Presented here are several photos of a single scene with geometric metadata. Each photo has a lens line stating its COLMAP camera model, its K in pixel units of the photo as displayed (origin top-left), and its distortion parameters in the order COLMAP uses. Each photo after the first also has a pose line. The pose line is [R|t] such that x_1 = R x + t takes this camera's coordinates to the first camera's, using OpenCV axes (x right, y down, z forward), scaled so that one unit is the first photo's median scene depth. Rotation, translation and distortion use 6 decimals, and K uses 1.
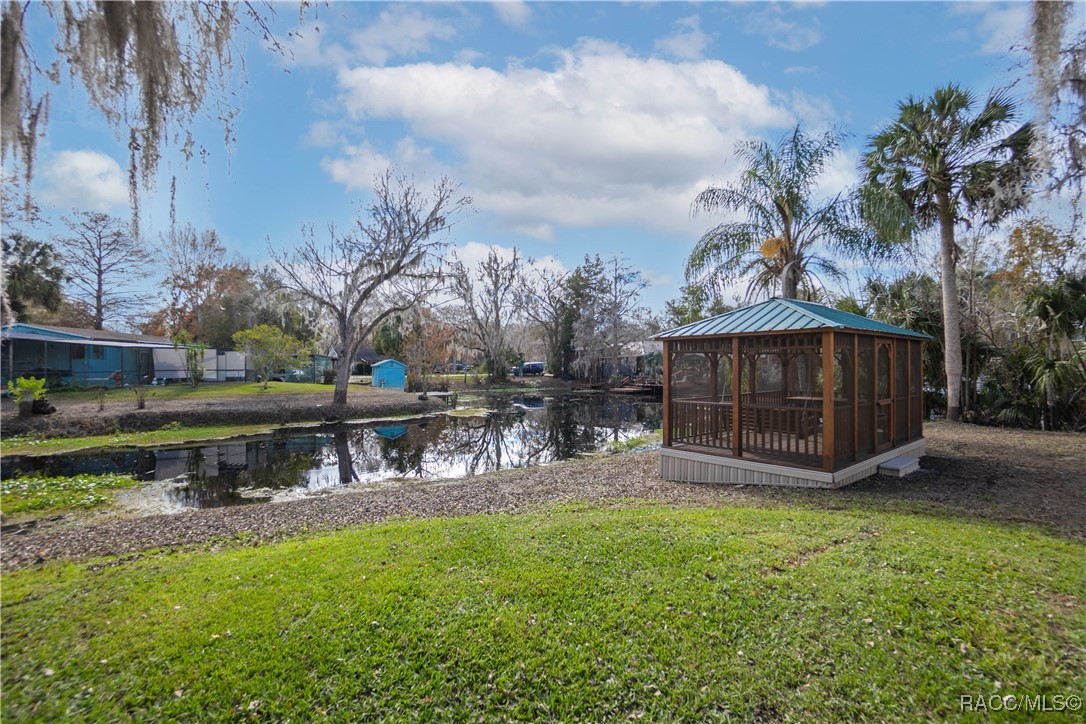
lens RADIAL K [[487.3, 0, 540.8], [0, 487.3, 368.5], [0, 0, 1]] dist [-0.046040, 0.017975]
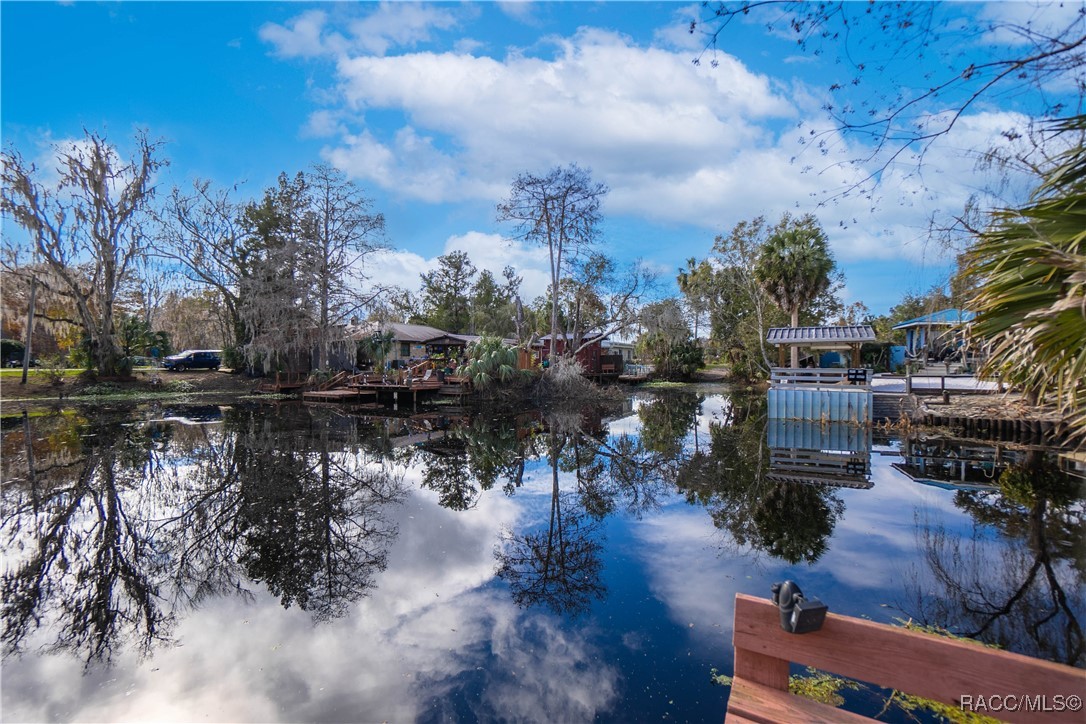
lens RADIAL K [[487.3, 0, 540.8], [0, 487.3, 368.5], [0, 0, 1]] dist [-0.046040, 0.017975]
pose [[0.896435, 0.005916, 0.443136, 0.111105], [-0.006342, 0.999980, -0.000521, 0.009408], [-0.443130, -0.002343, 0.896454, 0.289935]]
